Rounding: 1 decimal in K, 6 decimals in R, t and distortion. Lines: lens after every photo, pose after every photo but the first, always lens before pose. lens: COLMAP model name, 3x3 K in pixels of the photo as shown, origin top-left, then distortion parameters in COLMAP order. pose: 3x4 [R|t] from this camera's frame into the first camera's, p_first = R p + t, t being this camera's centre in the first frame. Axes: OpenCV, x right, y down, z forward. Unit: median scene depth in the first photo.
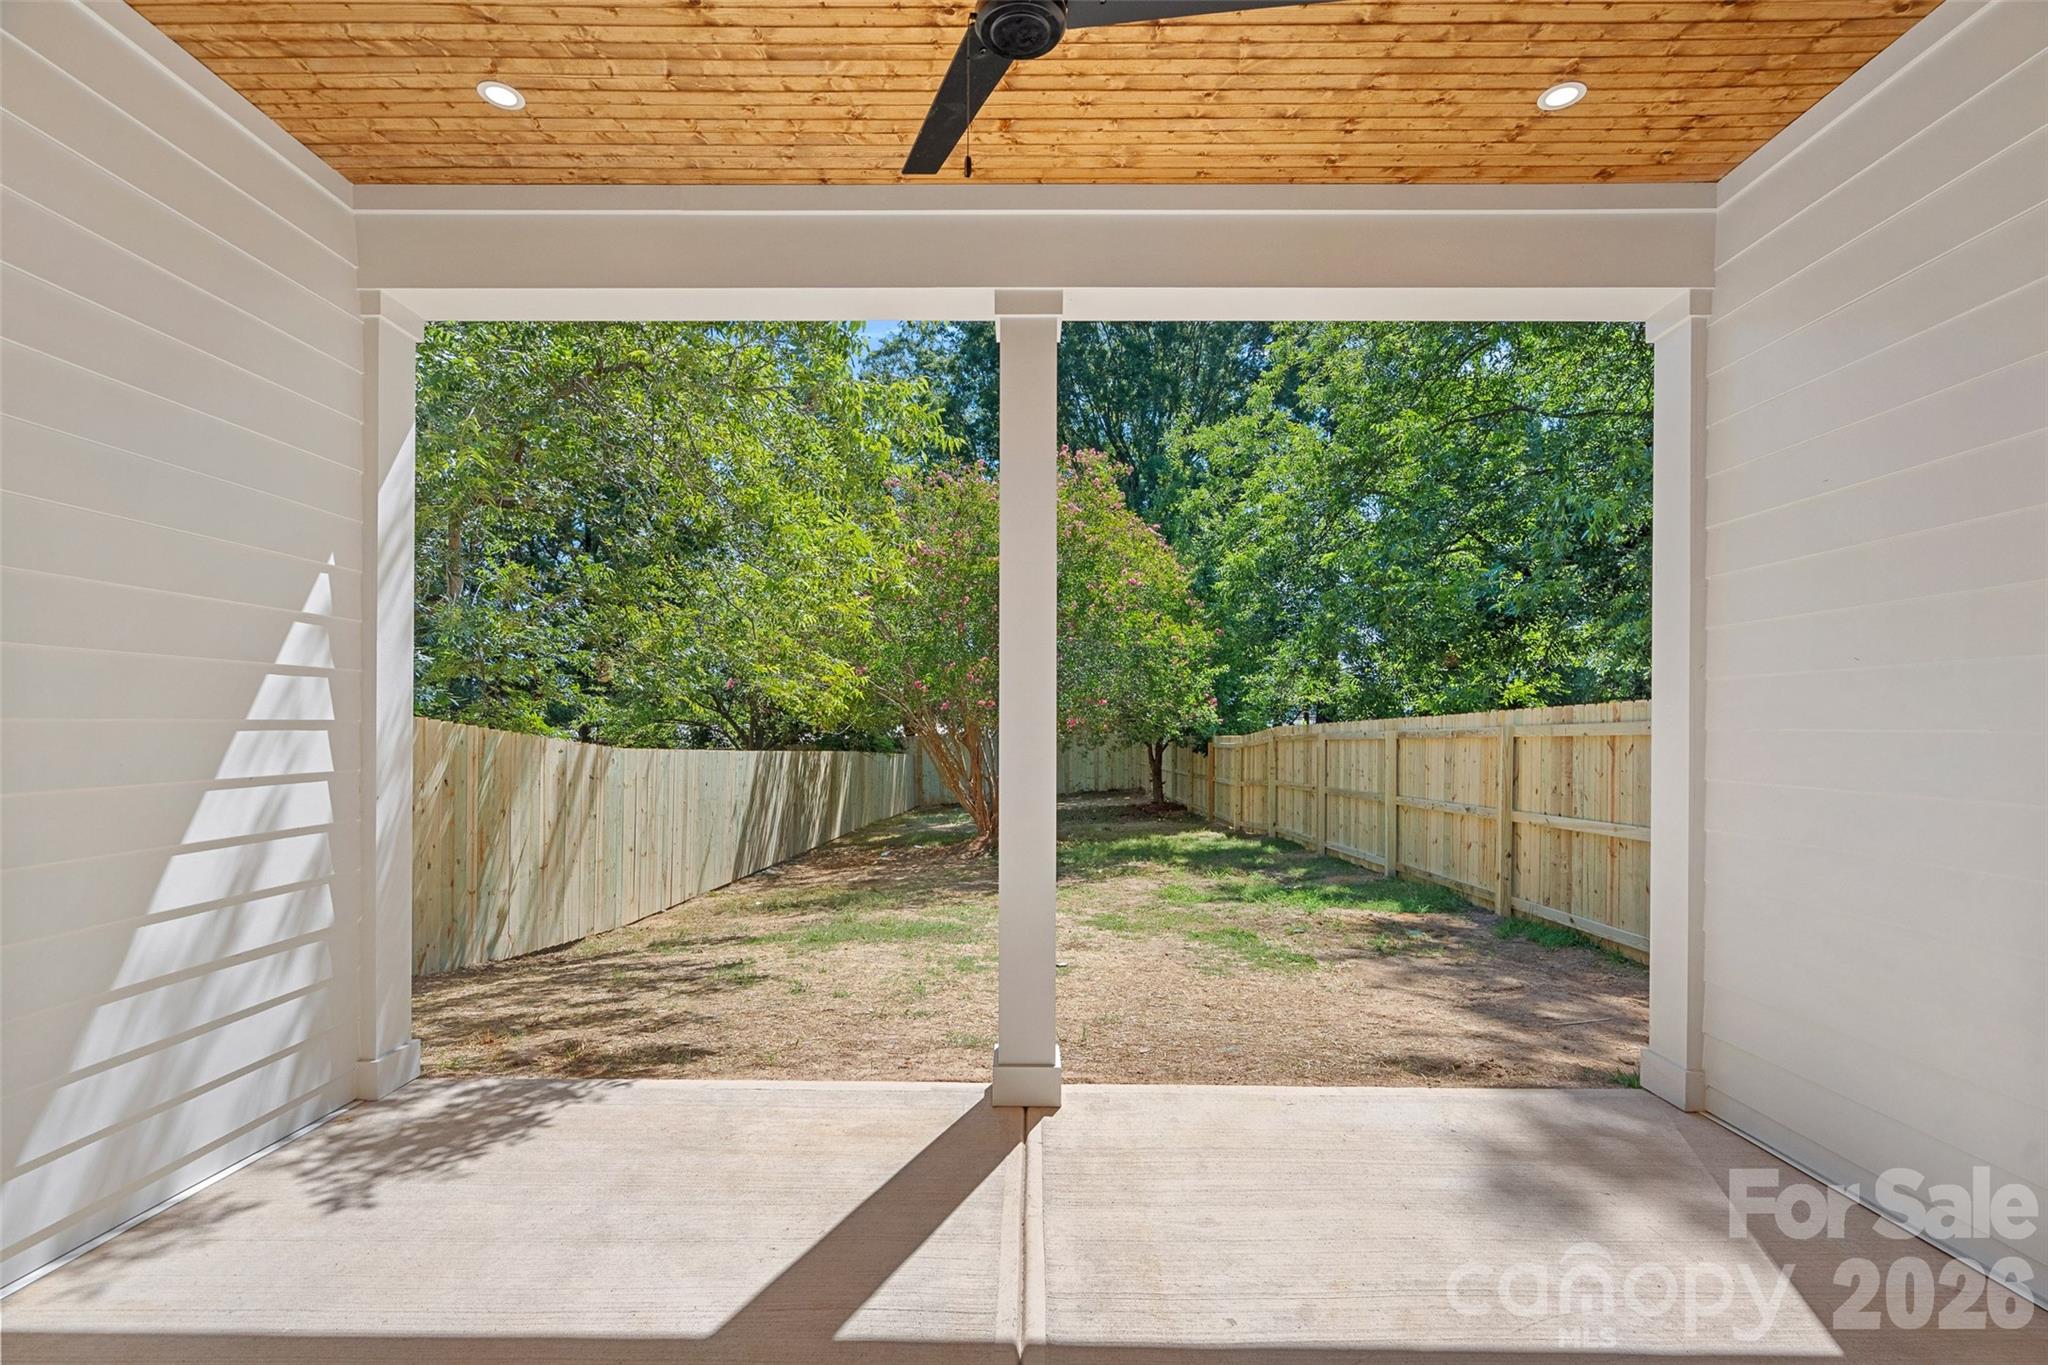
lens RADIAL K [[978.7, 0, 1021.6], [0, 978.7, 756.9], [0, 0, 1]] dist [0.000454, 0.000082]
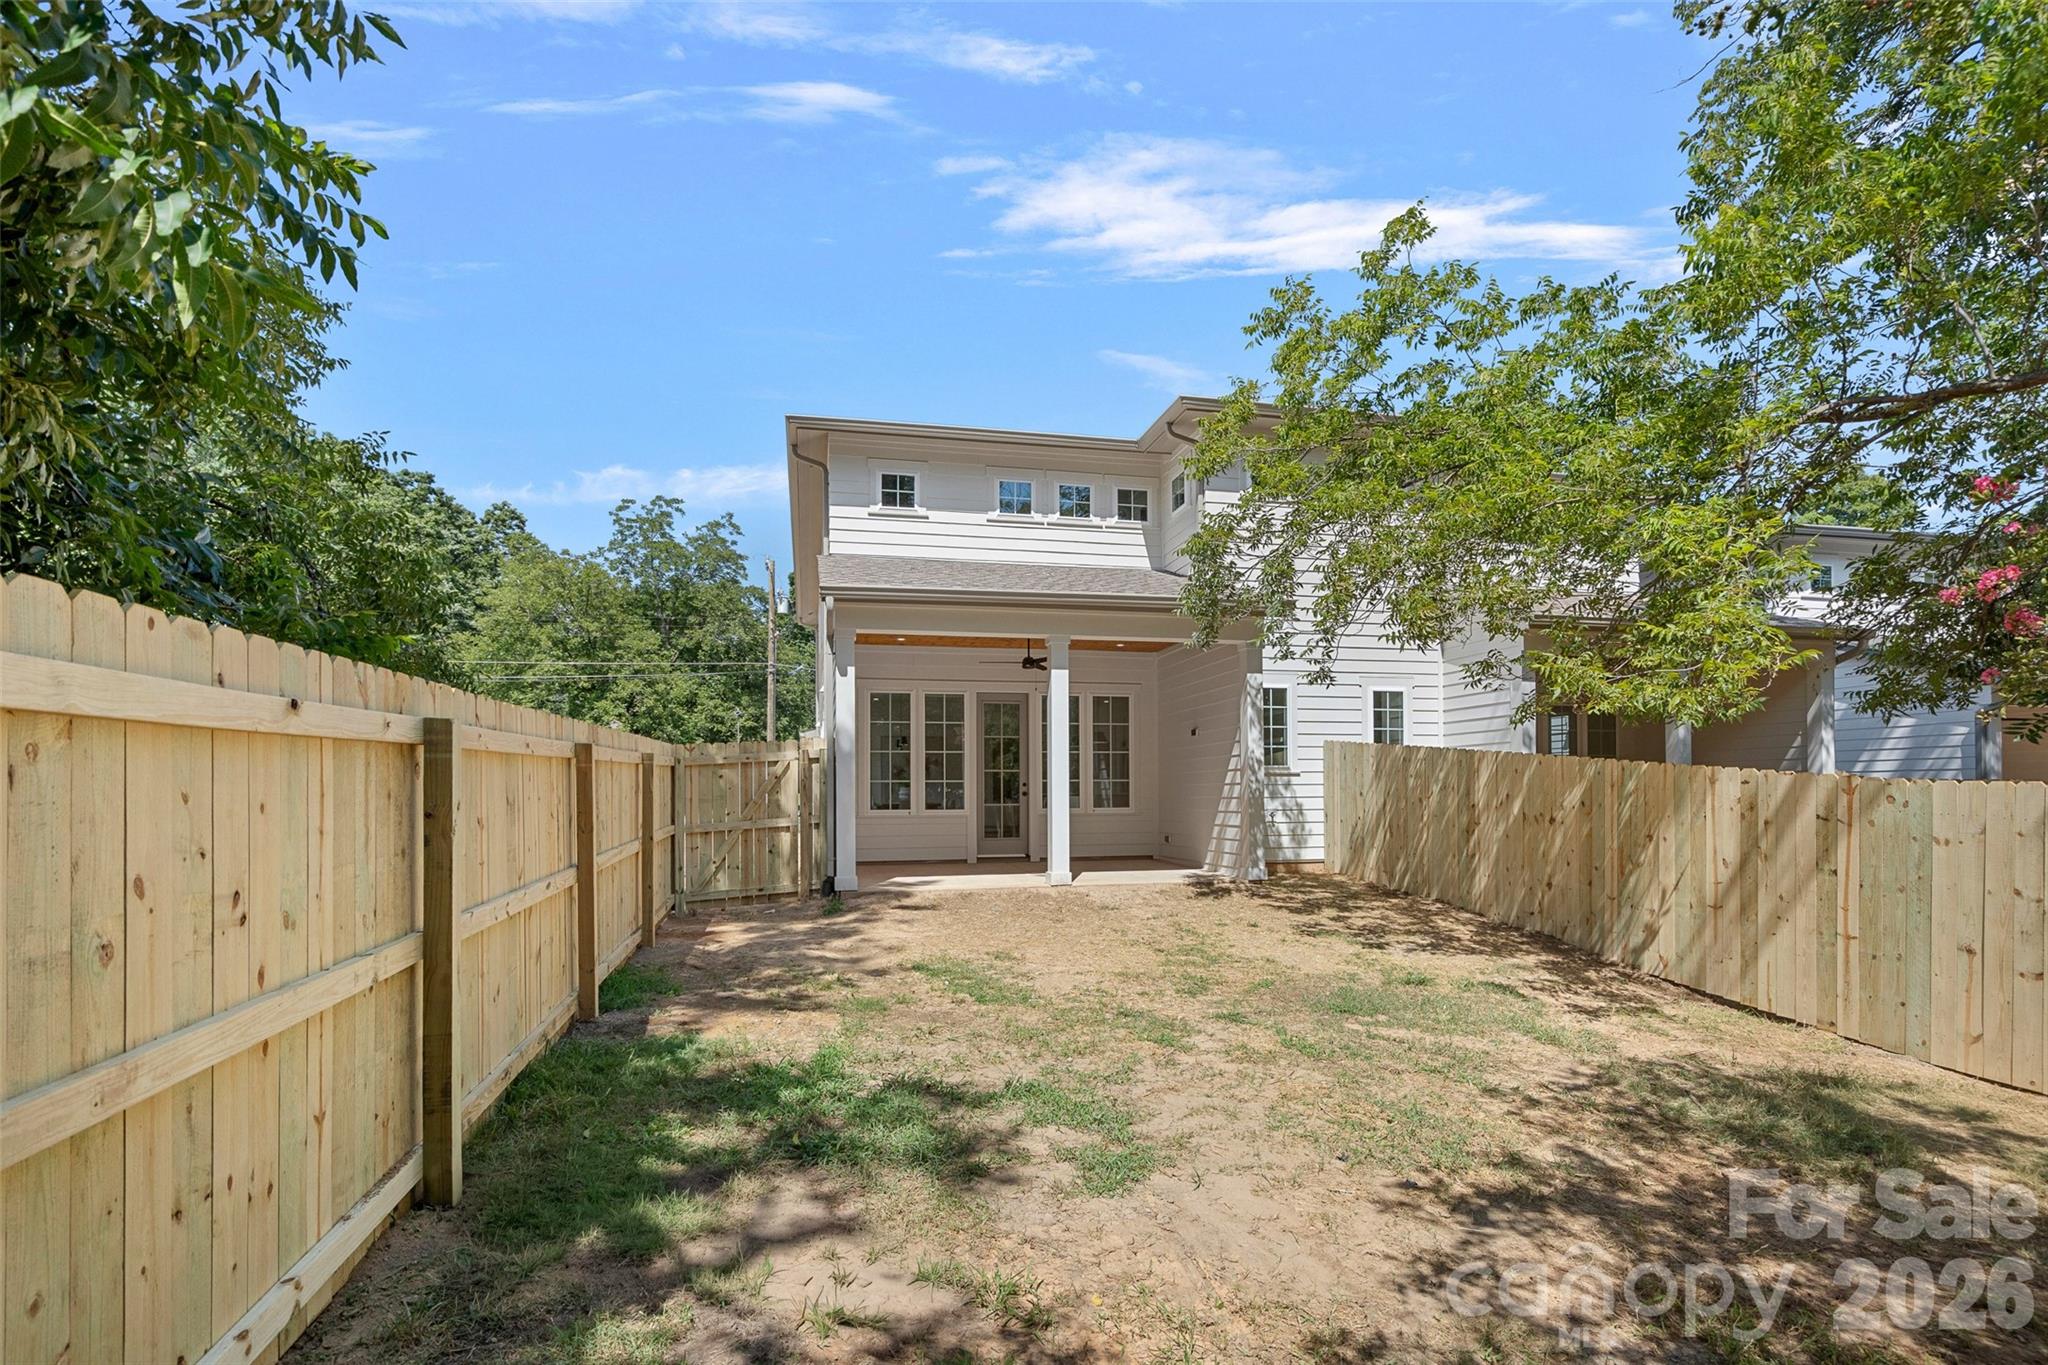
lens RADIAL K [[978.7, 0, 1021.6], [0, 978.7, 756.9], [0, 0, 1]] dist [0.000454, 0.000082]
pose [[-0.975290, -0.008285, -0.220774, 0.205149], [-0.006908, 0.999952, -0.007011, -0.010237], [0.220821, -0.005312, -0.975300, 1.023623]]
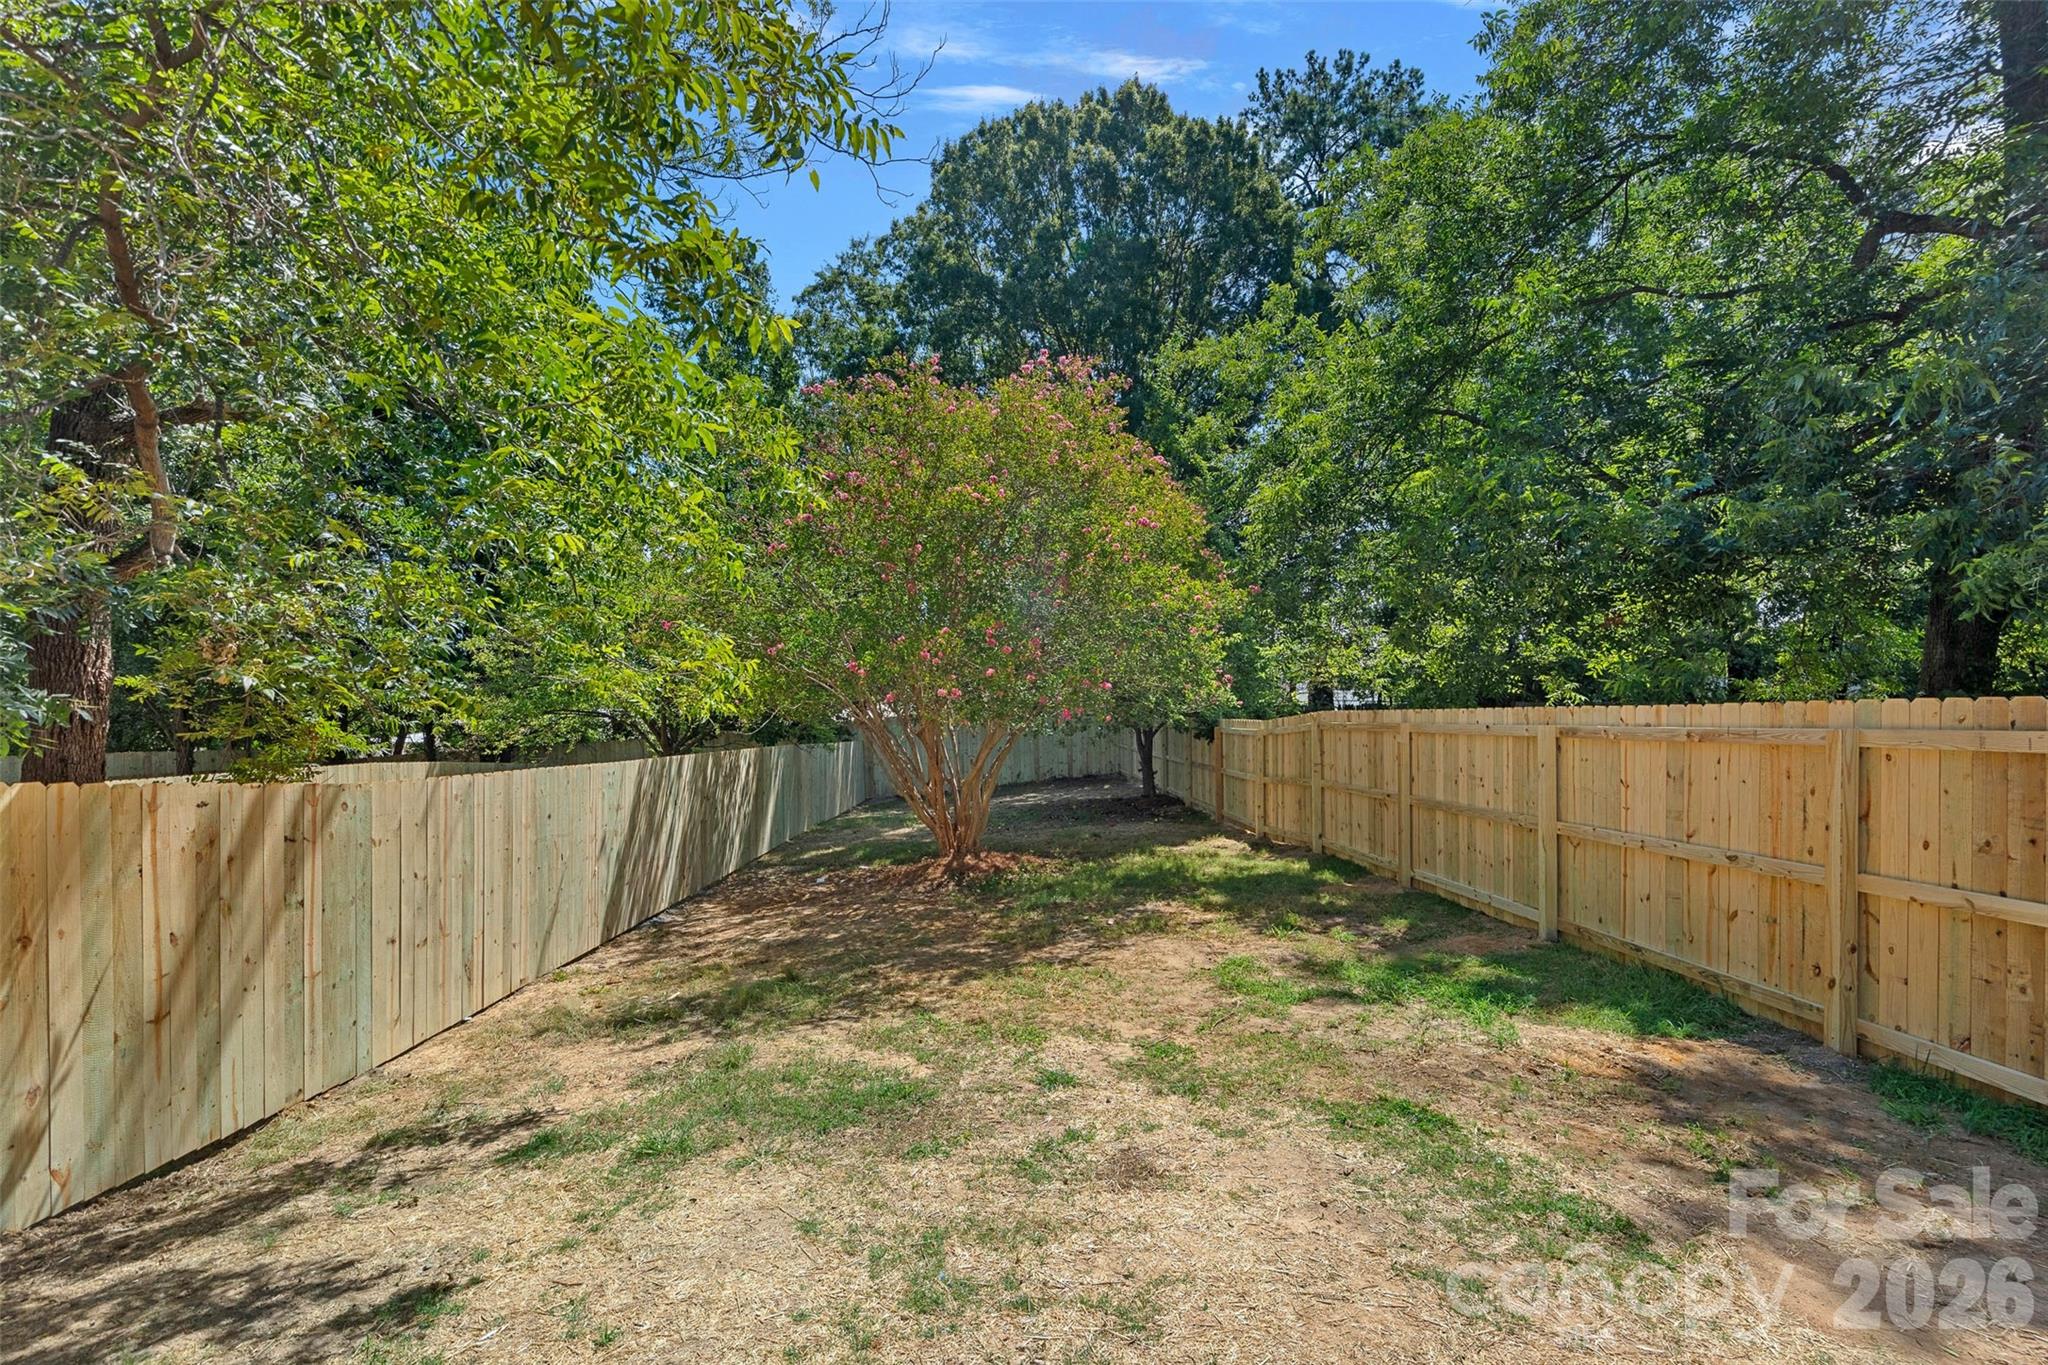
lens RADIAL K [[987.1, 0, 1001.7], [0, 987.1, 732.0], [0, 0, 1]] dist [0.004041, 0.000822]
pose [[0.999547, -0.018767, 0.023521, -0.013540], [0.018708, 0.999821, 0.002740, -0.024226], [-0.023568, -0.002299, 0.999720, 0.251857]]
